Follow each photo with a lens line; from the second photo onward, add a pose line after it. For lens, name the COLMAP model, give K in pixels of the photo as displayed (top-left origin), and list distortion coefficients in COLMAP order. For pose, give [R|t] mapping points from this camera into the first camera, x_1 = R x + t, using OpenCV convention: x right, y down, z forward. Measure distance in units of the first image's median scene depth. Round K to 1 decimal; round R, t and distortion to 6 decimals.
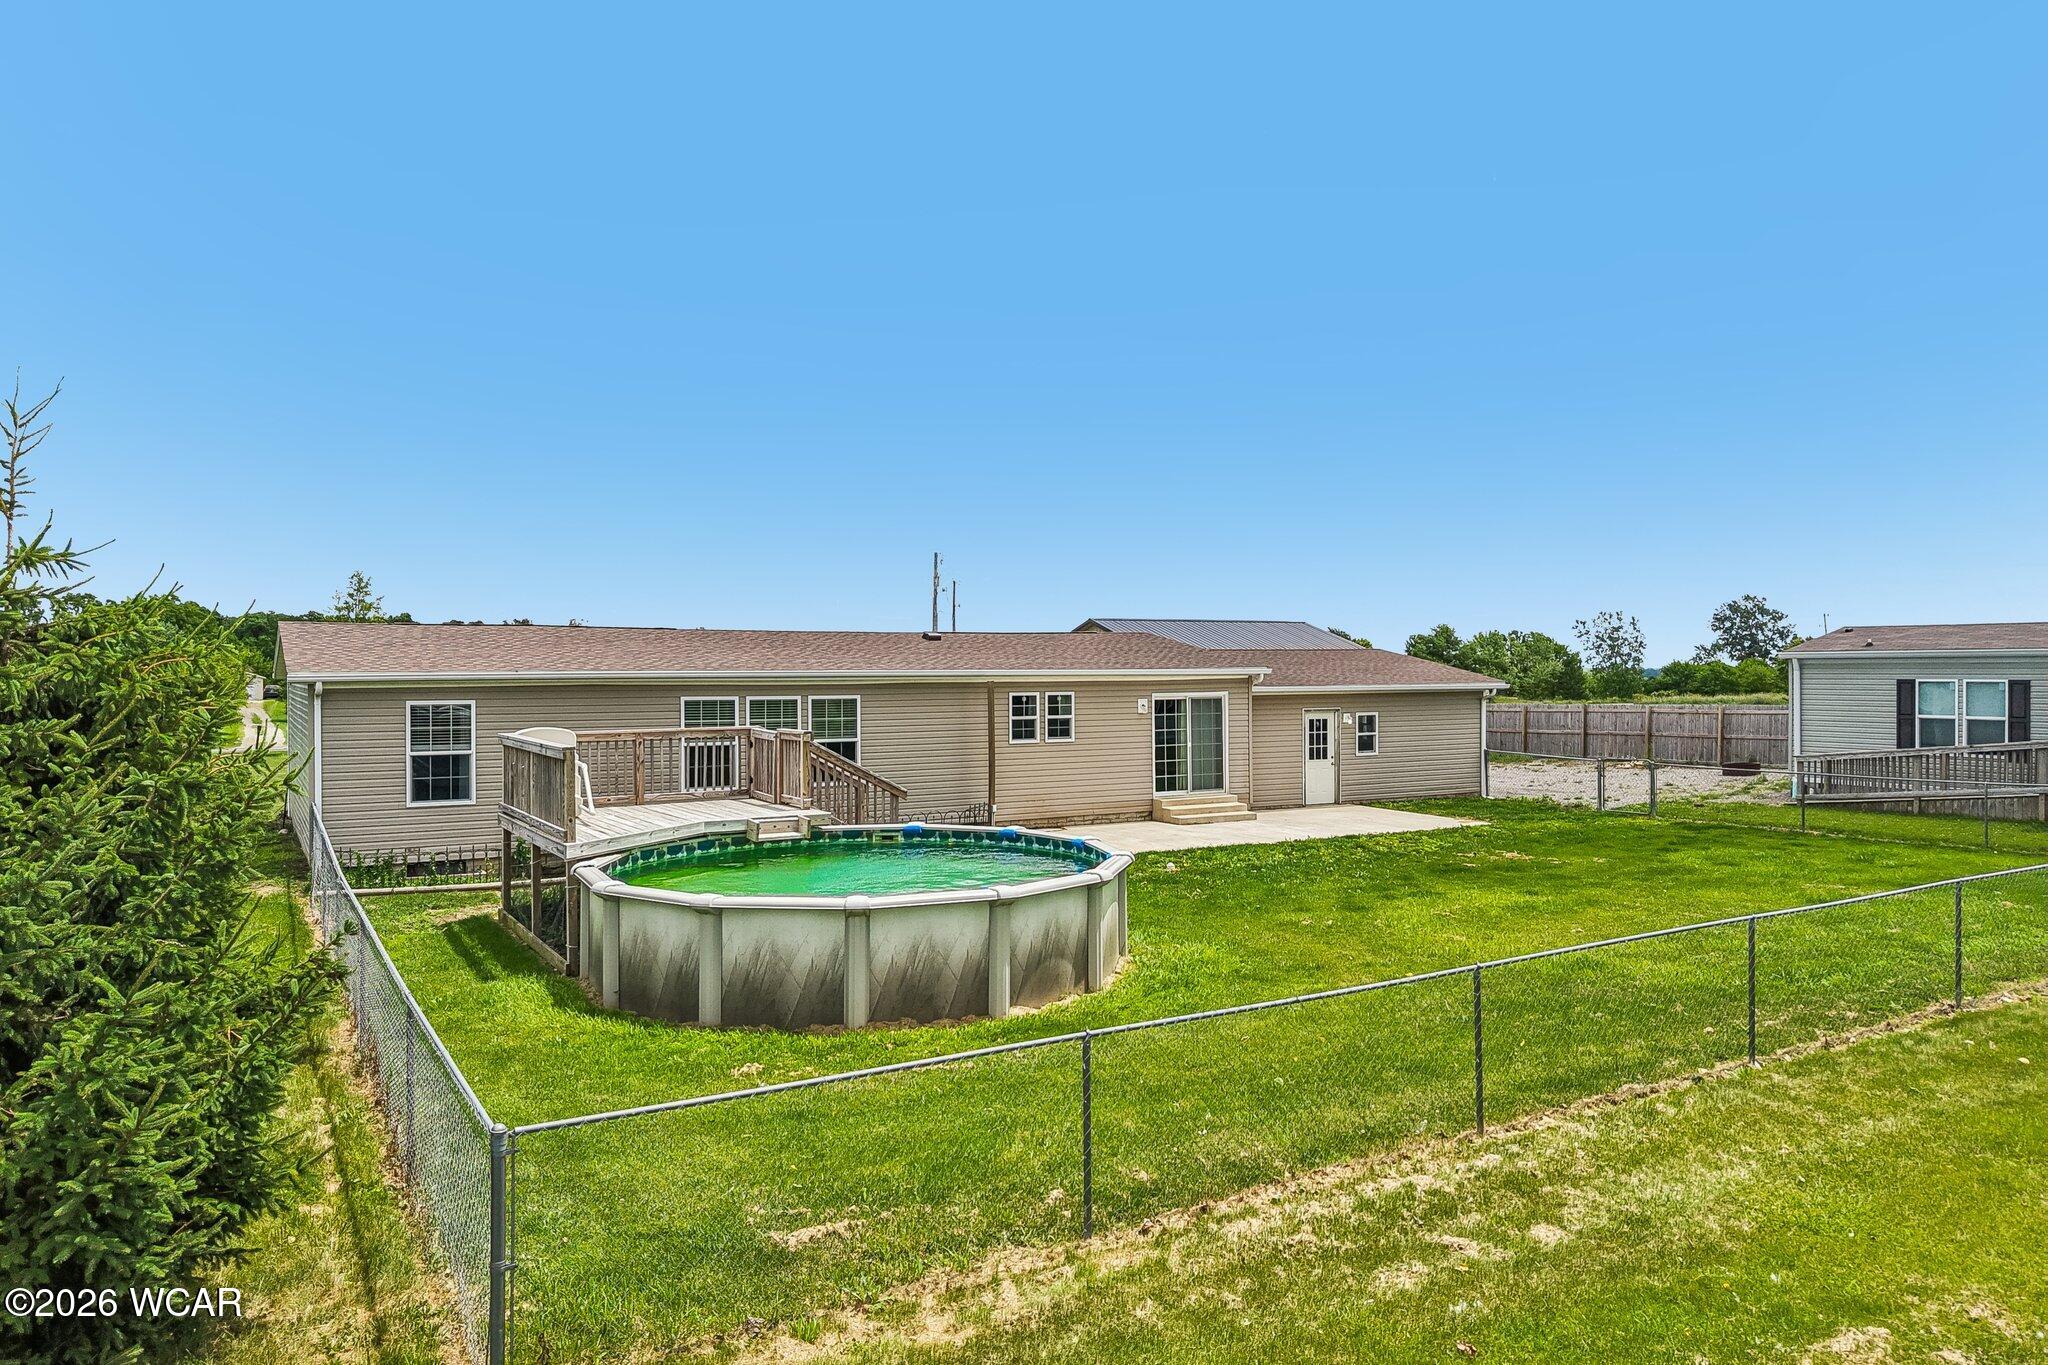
lens RADIAL K [[1362.8, 0, 1011.6], [0, 1362.8, 679.7], [0, 0, 1]] dist [0.001778, 0.000328]
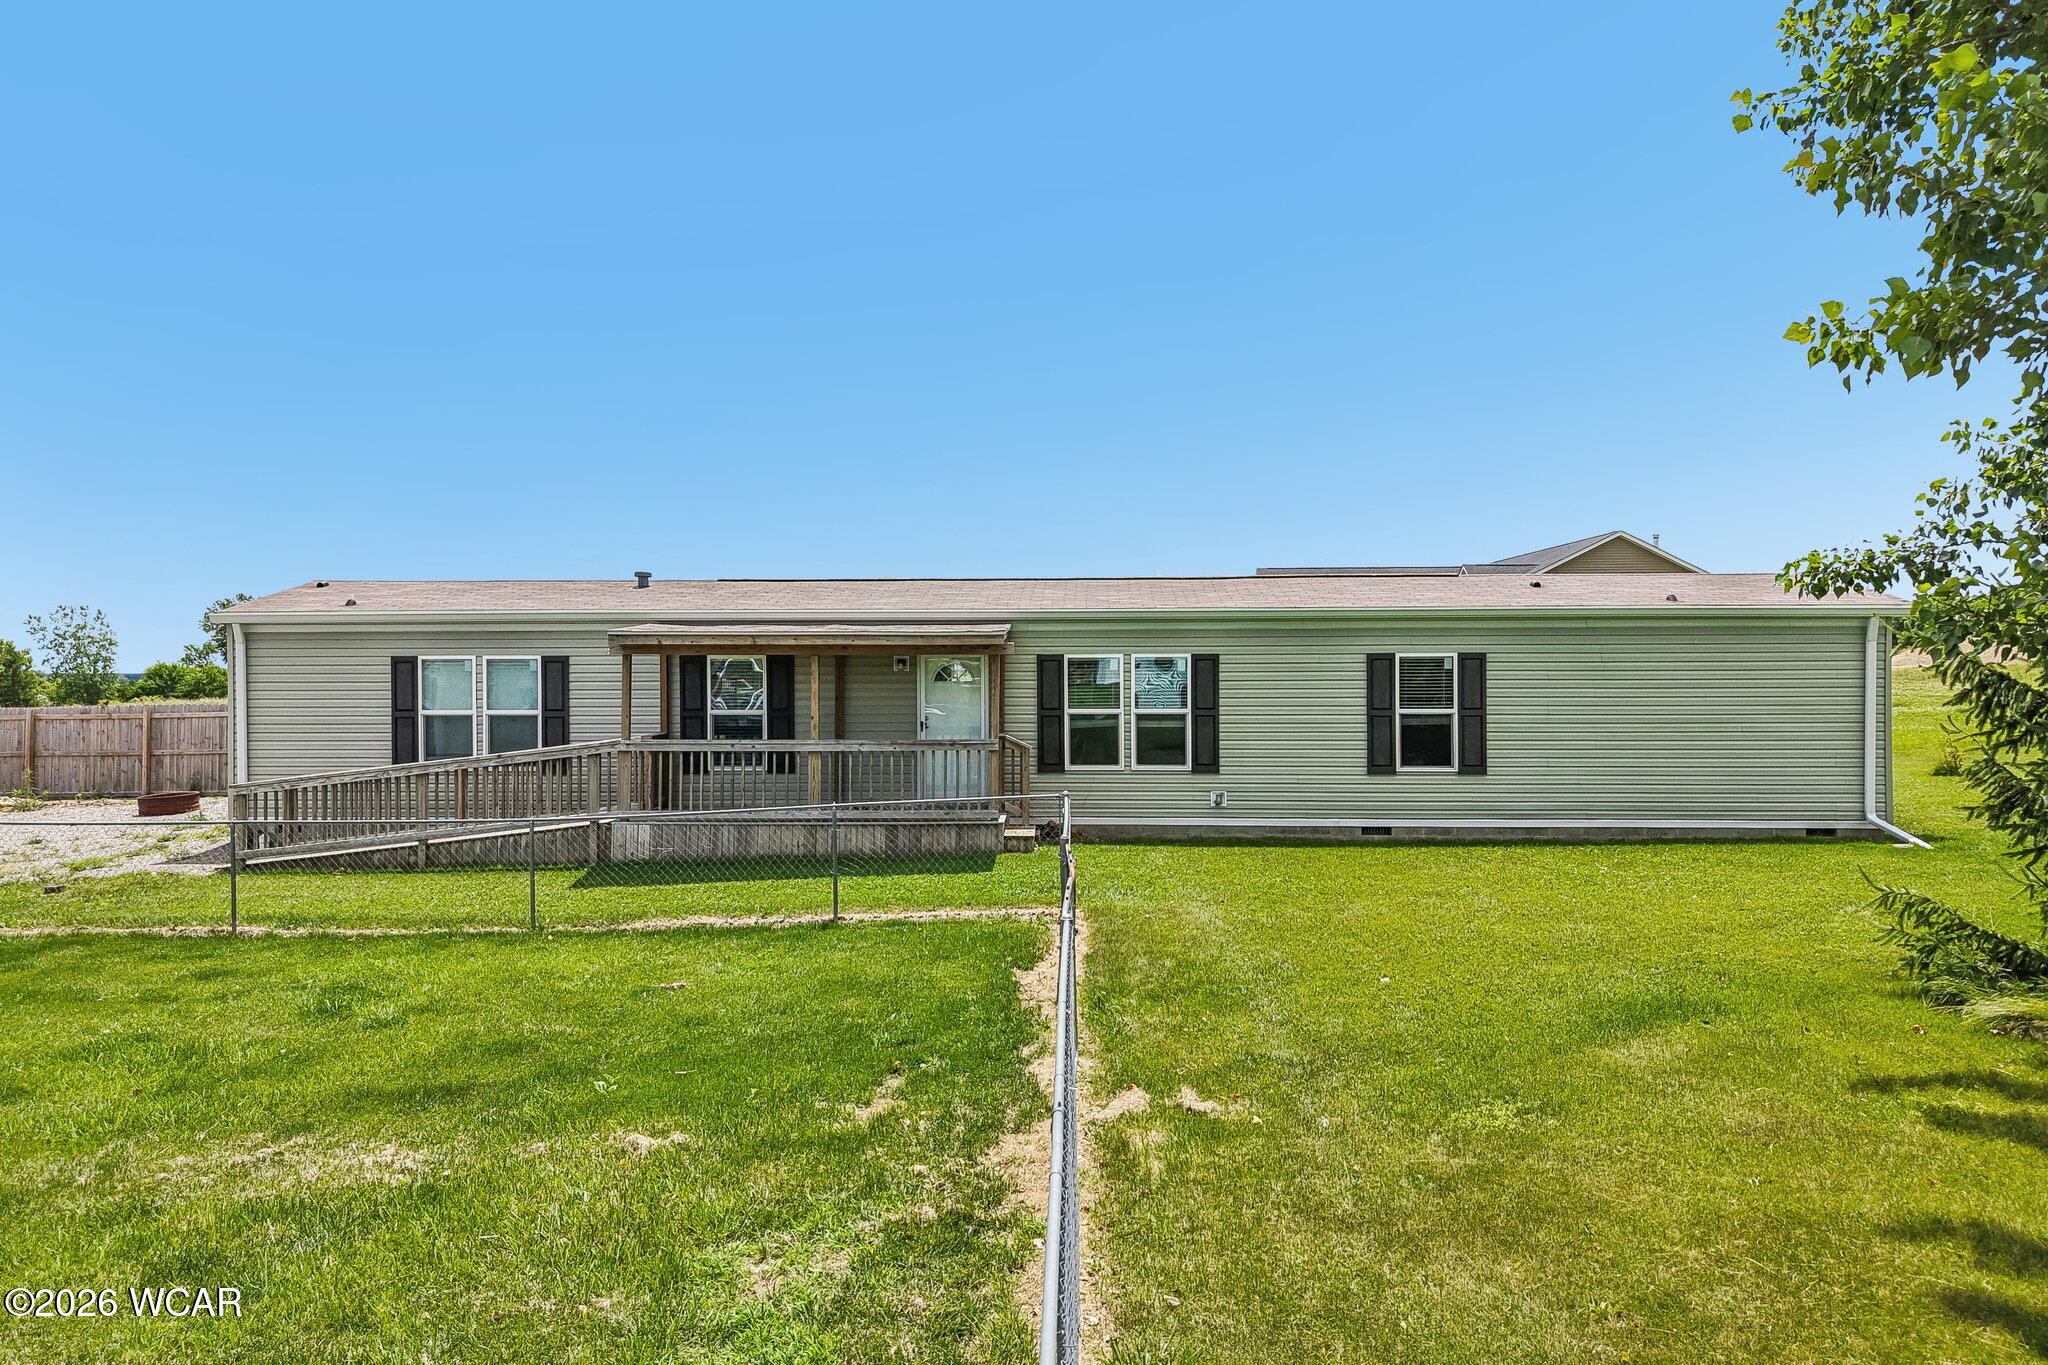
lens RADIAL K [[1412.0, 0, 1013.7], [0, 1412.0, 678.8], [0, 0, 1]] dist [0.027096, -0.004518]
pose [[0.548472, -0.007070, 0.836139, 0.253464], [0.010263, 0.999946, 0.001723, 0.012388], [-0.836106, 0.007636, 0.548515, 0.392127]]
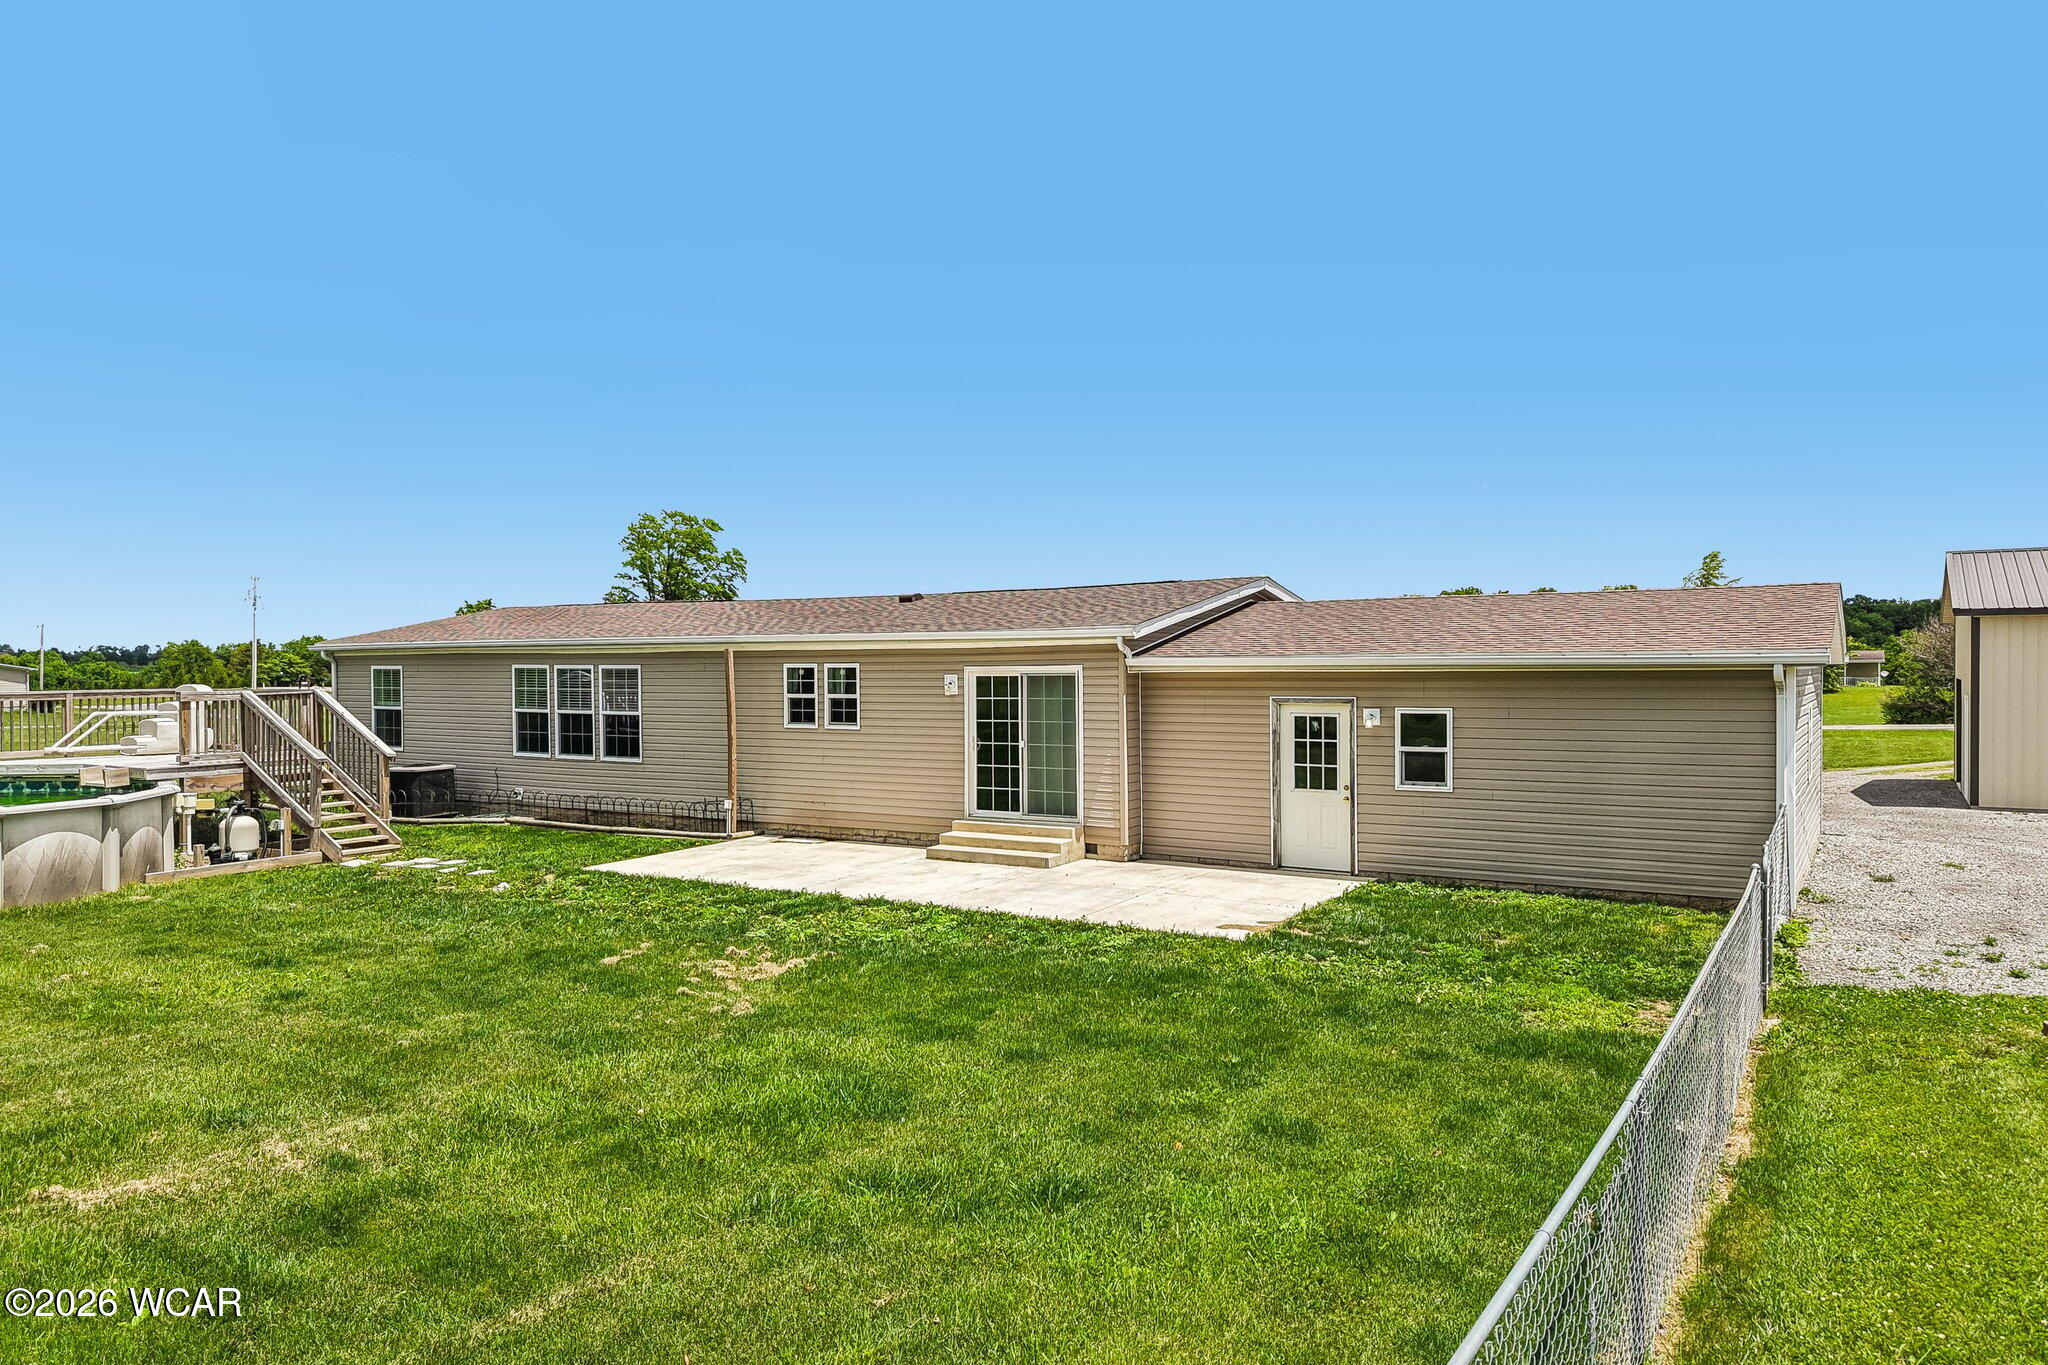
lens RADIAL K [[1412.0, 0, 1013.7], [0, 1412.0, 678.8], [0, 0, 1]] dist [0.027096, -0.004518]
pose [[0.485794, 0.014443, -0.873954, 0.721564], [-0.001371, 0.999875, 0.015762, 0.004484], [0.874072, -0.006459, 0.485753, 0.651478]]
